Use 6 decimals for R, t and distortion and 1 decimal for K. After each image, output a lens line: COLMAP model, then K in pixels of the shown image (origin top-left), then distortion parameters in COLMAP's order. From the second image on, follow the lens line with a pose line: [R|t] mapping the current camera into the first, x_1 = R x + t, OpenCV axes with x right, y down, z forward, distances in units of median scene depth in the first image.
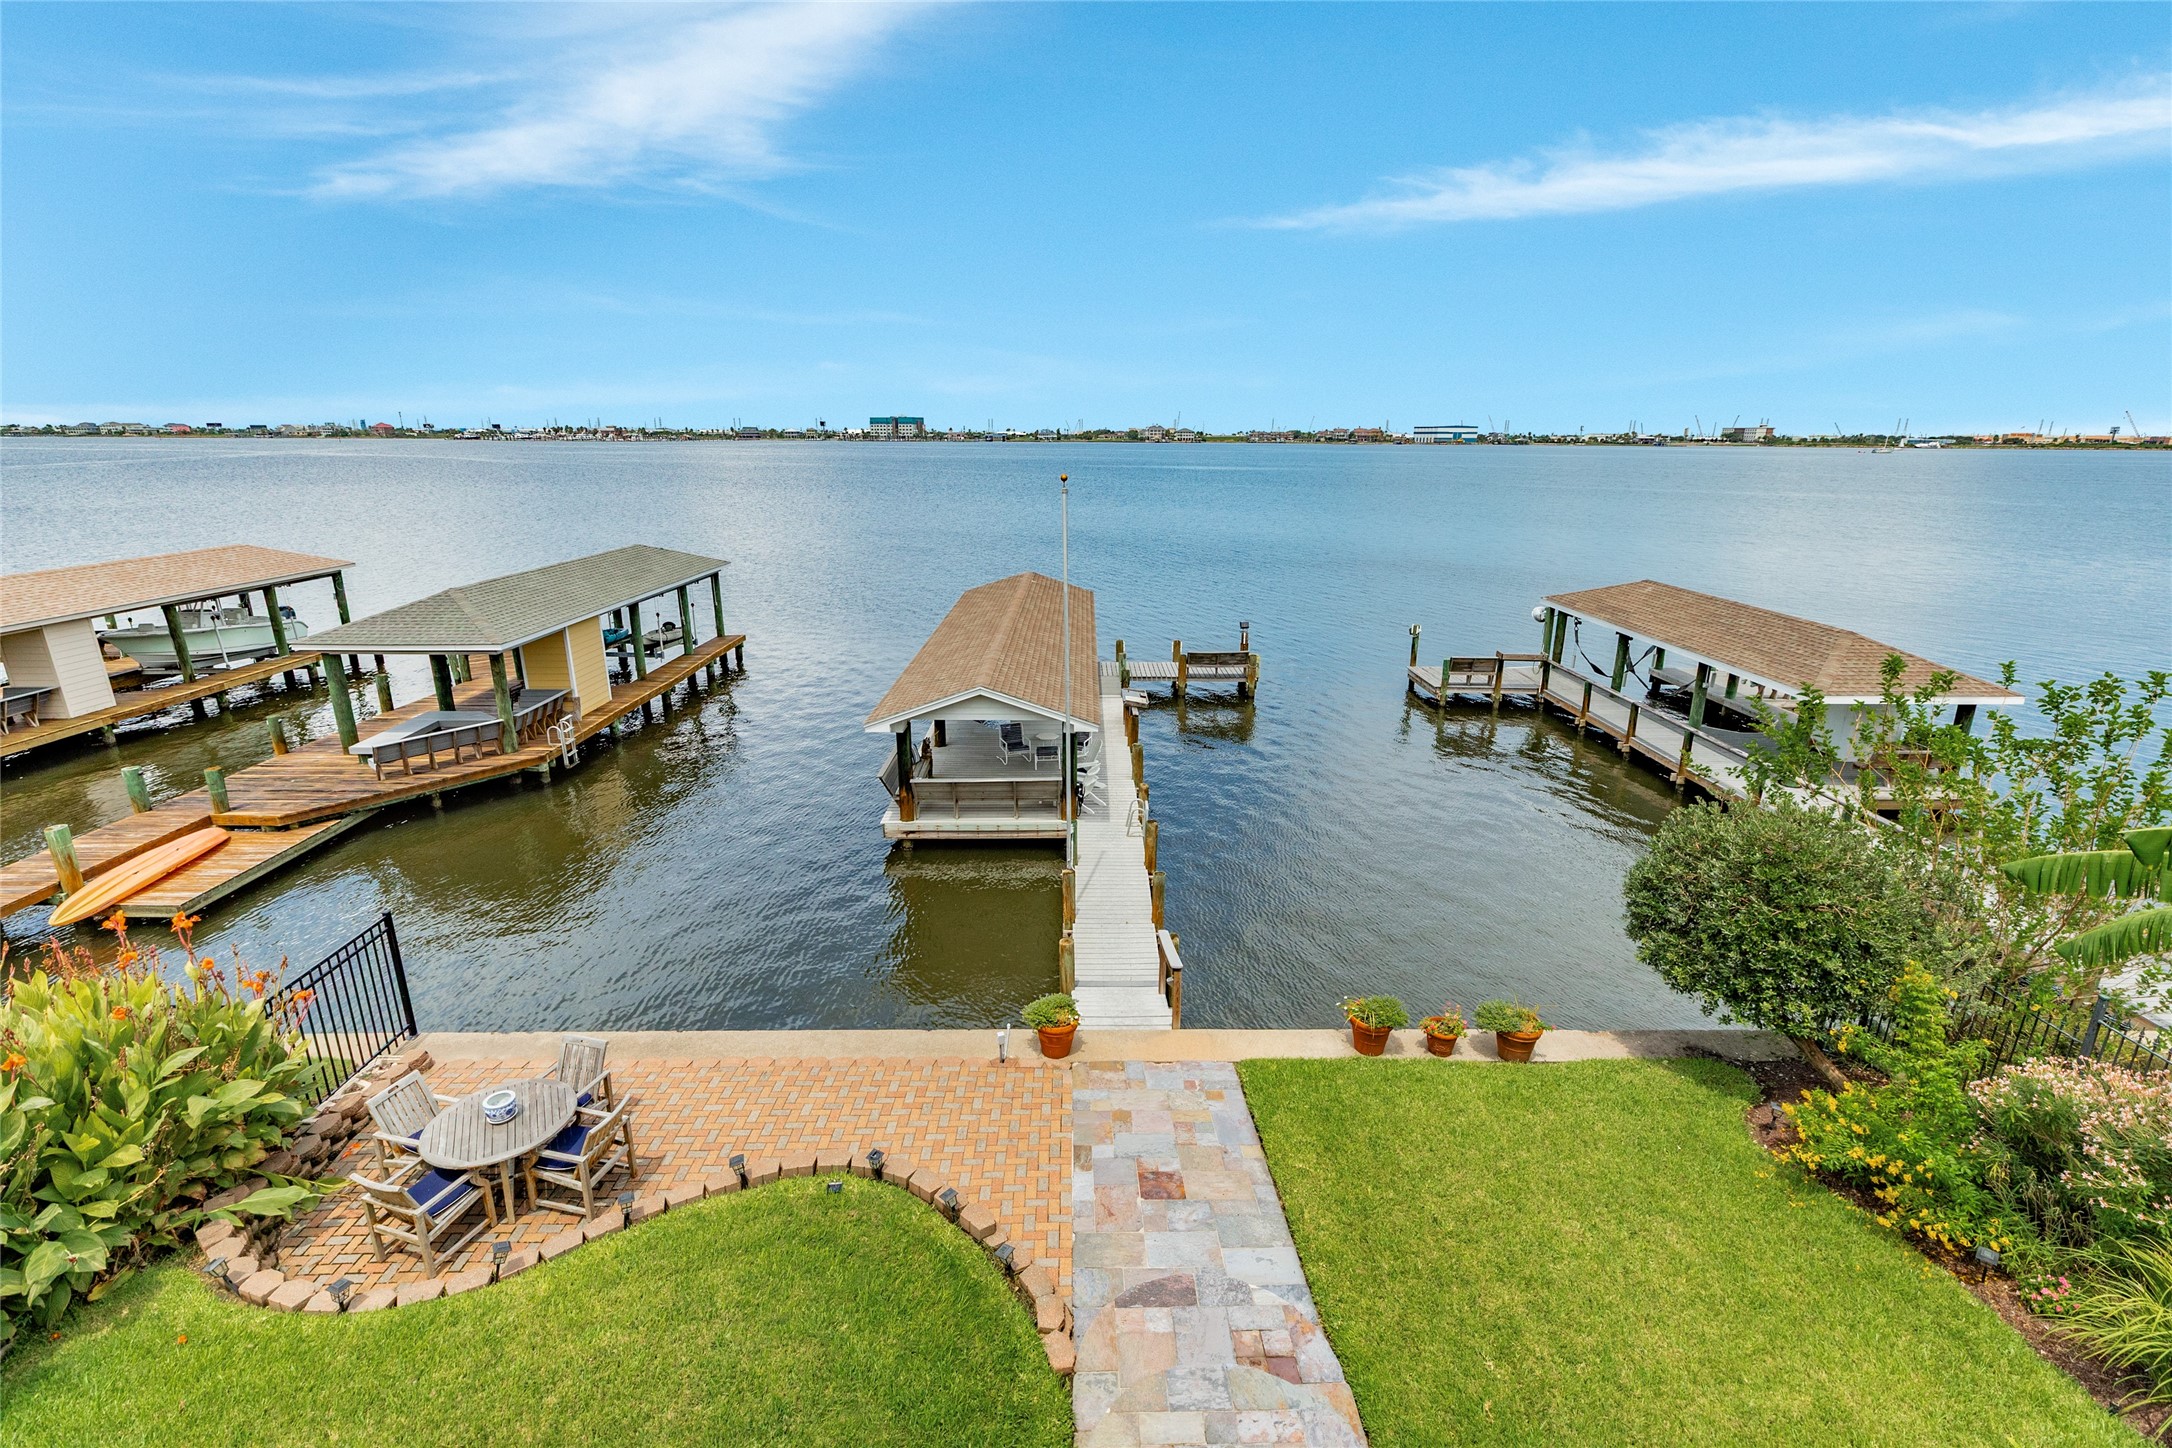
lens RADIAL K [[974.5, 0, 1083.9], [0, 974.5, 723.4], [0, 0, 1]] dist [0.008739, -0.000442]
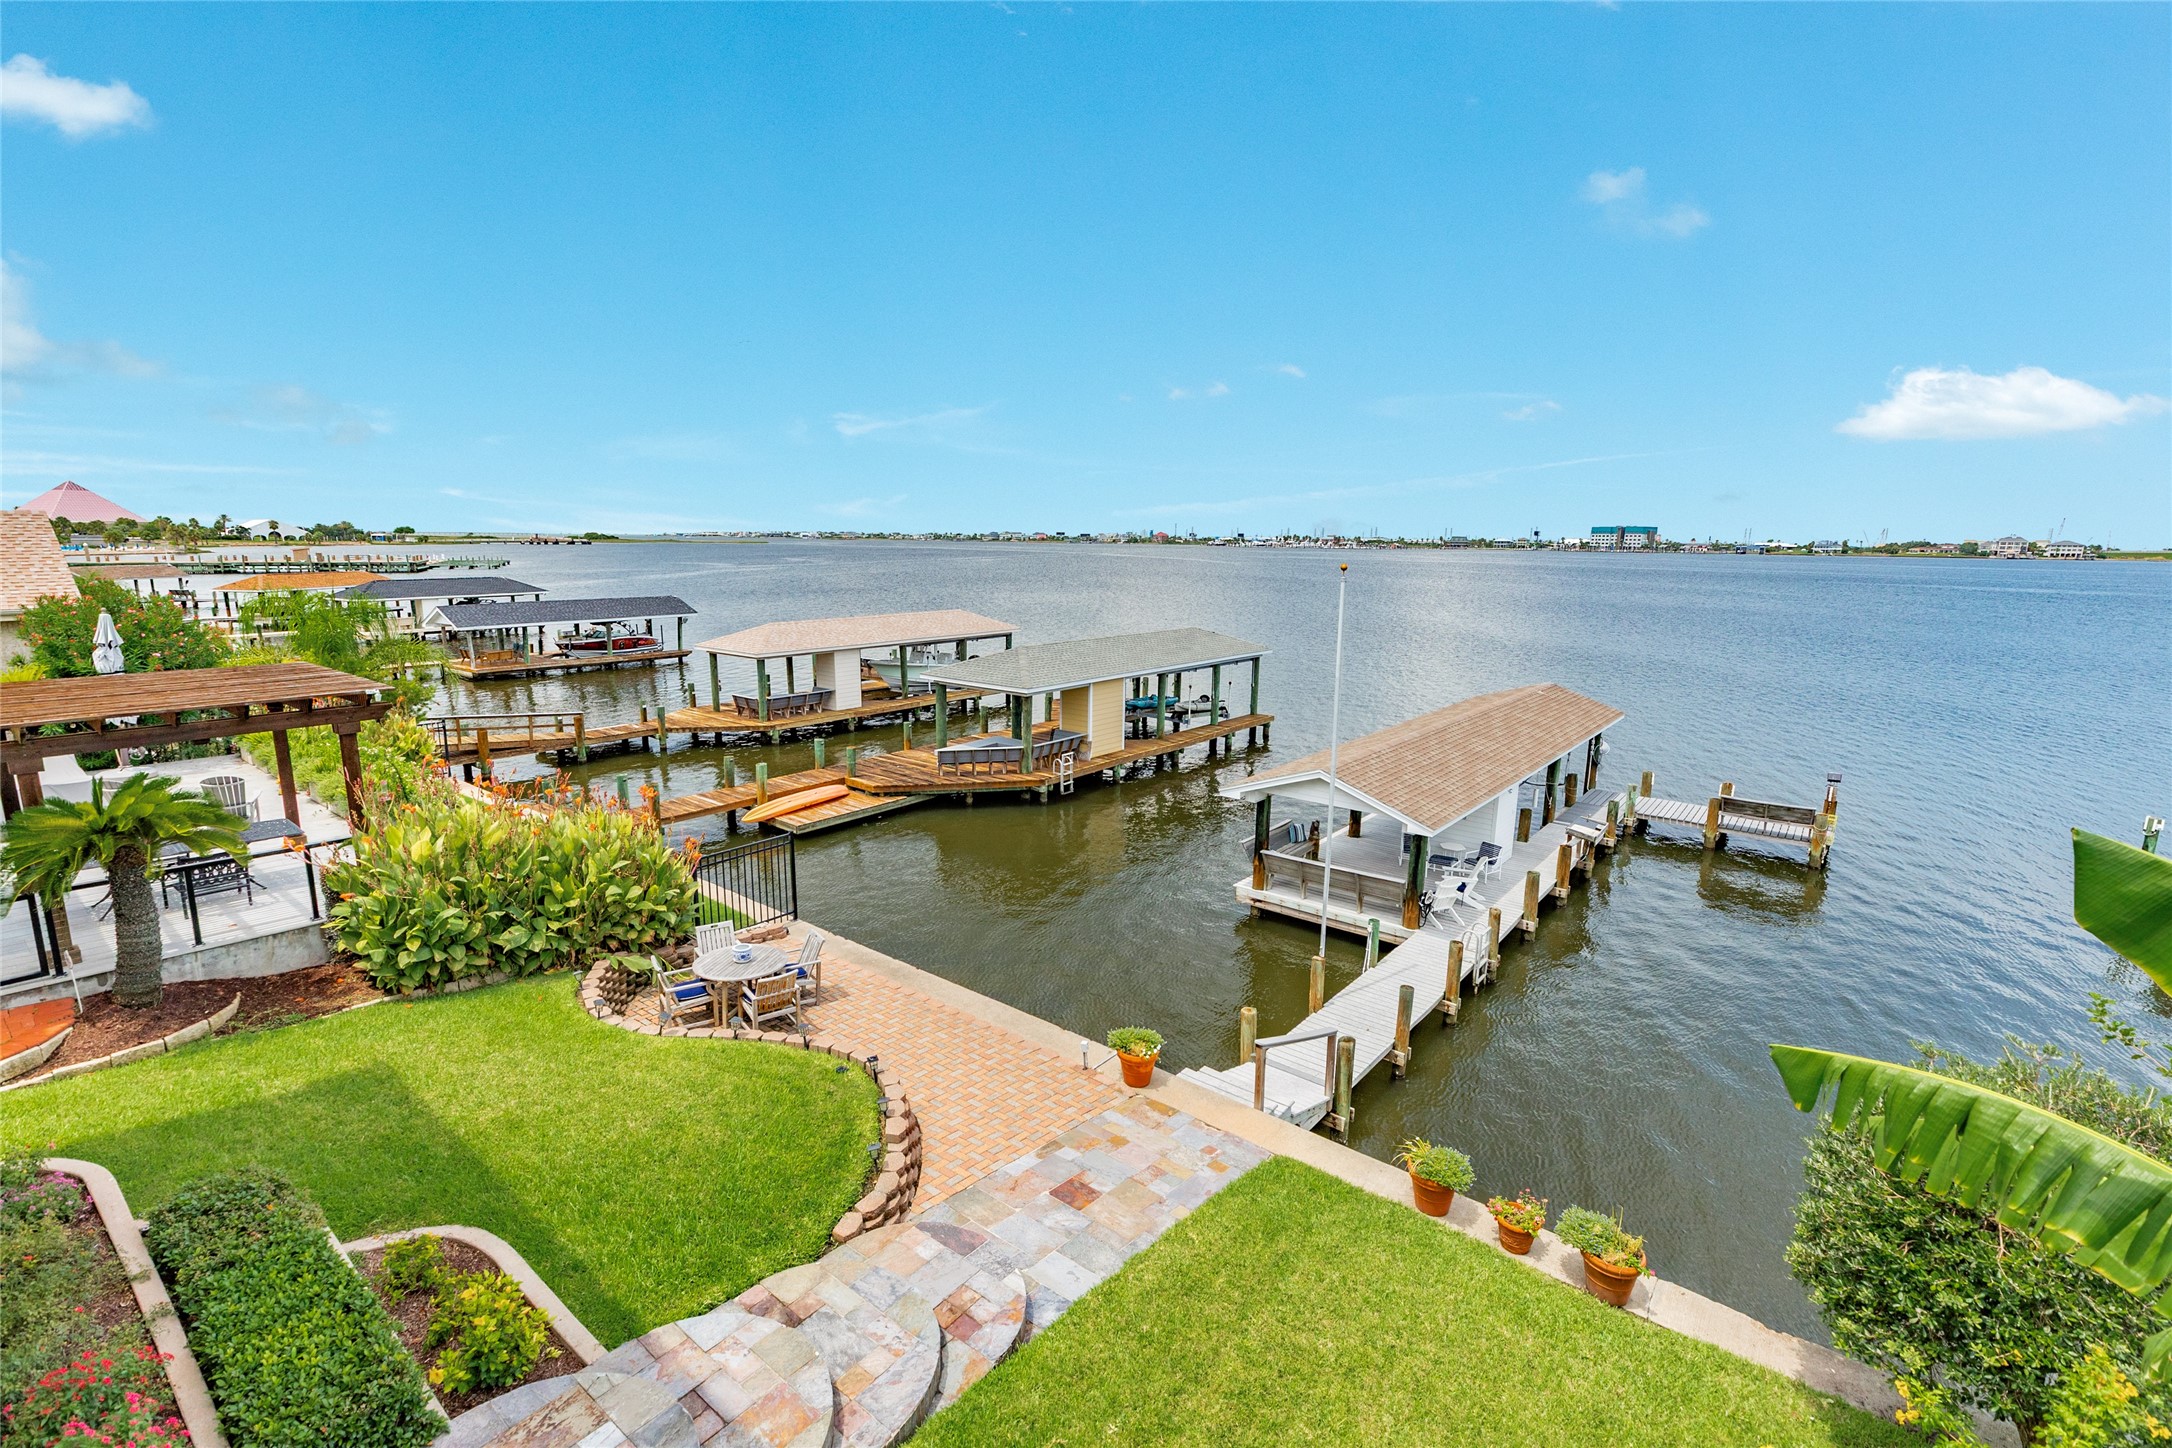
lens RADIAL K [[974.5, 0, 1083.9], [0, 974.5, 723.4], [0, 0, 1]] dist [0.008739, -0.000442]
pose [[0.775124, 0.125045, -0.619311, 0.258278], [-0.189688, 0.981057, -0.039327, 0.001119], [0.602661, 0.147959, 0.784160, 0.029745]]
